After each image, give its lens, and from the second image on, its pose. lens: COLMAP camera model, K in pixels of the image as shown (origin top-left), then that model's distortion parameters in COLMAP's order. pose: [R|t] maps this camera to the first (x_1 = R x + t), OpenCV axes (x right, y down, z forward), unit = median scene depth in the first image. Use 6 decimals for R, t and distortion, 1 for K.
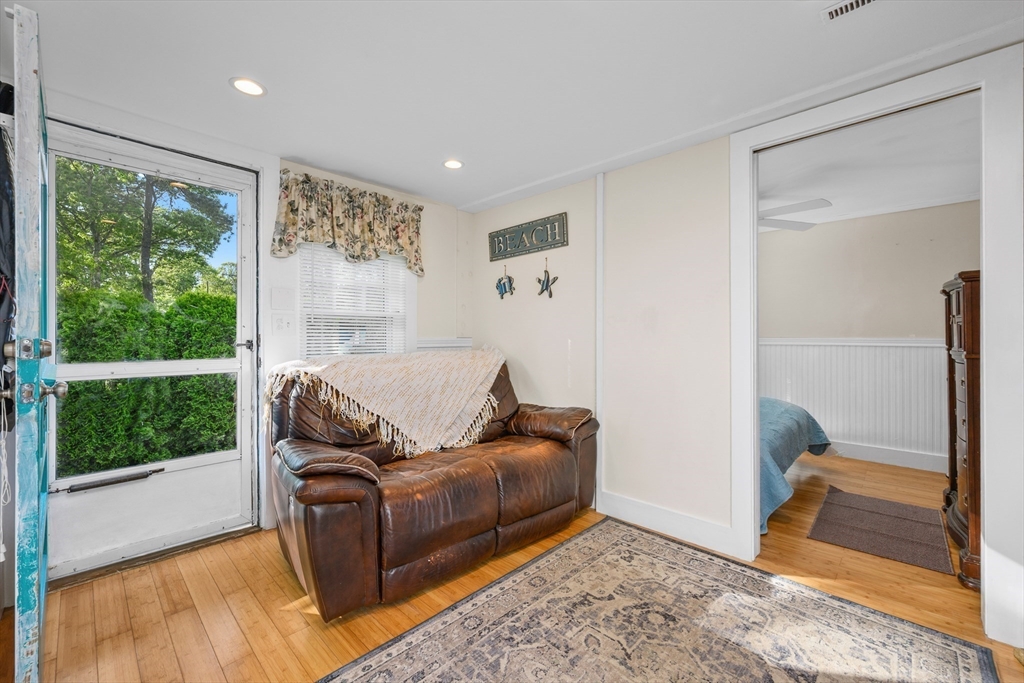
lens RADIAL K [[413.7, 0, 516.9], [0, 413.7, 336.9], [0, 0, 1]] dist [0.002442, 0.000273]
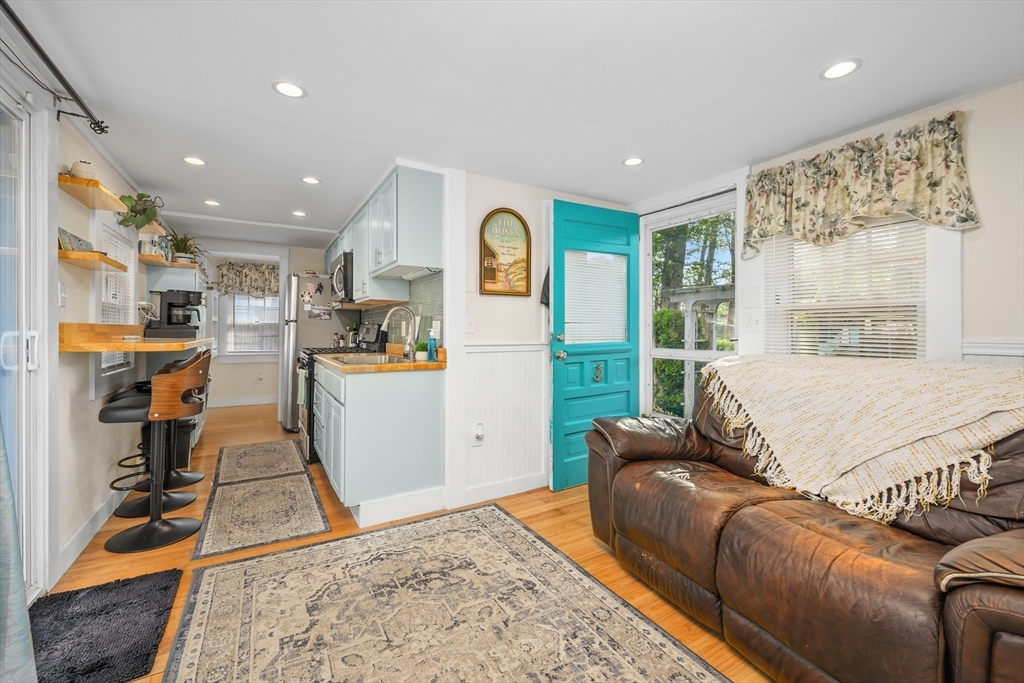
lens RADIAL K [[433.4, 0, 525.8], [0, 433.4, 327.9], [0, 0, 1]] dist [-0.009882, -0.000009]
pose [[-0.258021, -0.009370, -0.966094, 0.833639], [-0.007033, 0.999945, -0.007820, -0.002772], [0.966114, 0.004777, -0.258072, 0.936958]]
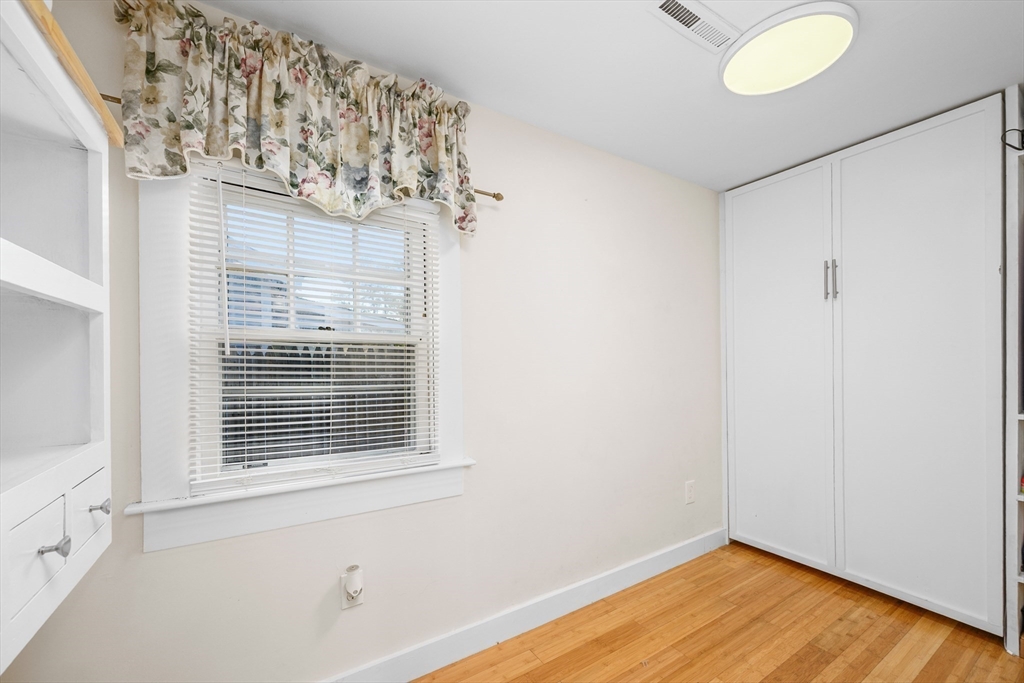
lens RADIAL K [[413.7, 0, 522.6], [0, 413.7, 366.4], [0, 0, 1]] dist [0.002442, 0.000273]
pose [[-0.227657, -0.001331, -0.973741, -1.294933], [-0.001635, 0.999998, -0.000984, 0.002423], [0.973740, 0.001368, -0.227659, -1.510420]]
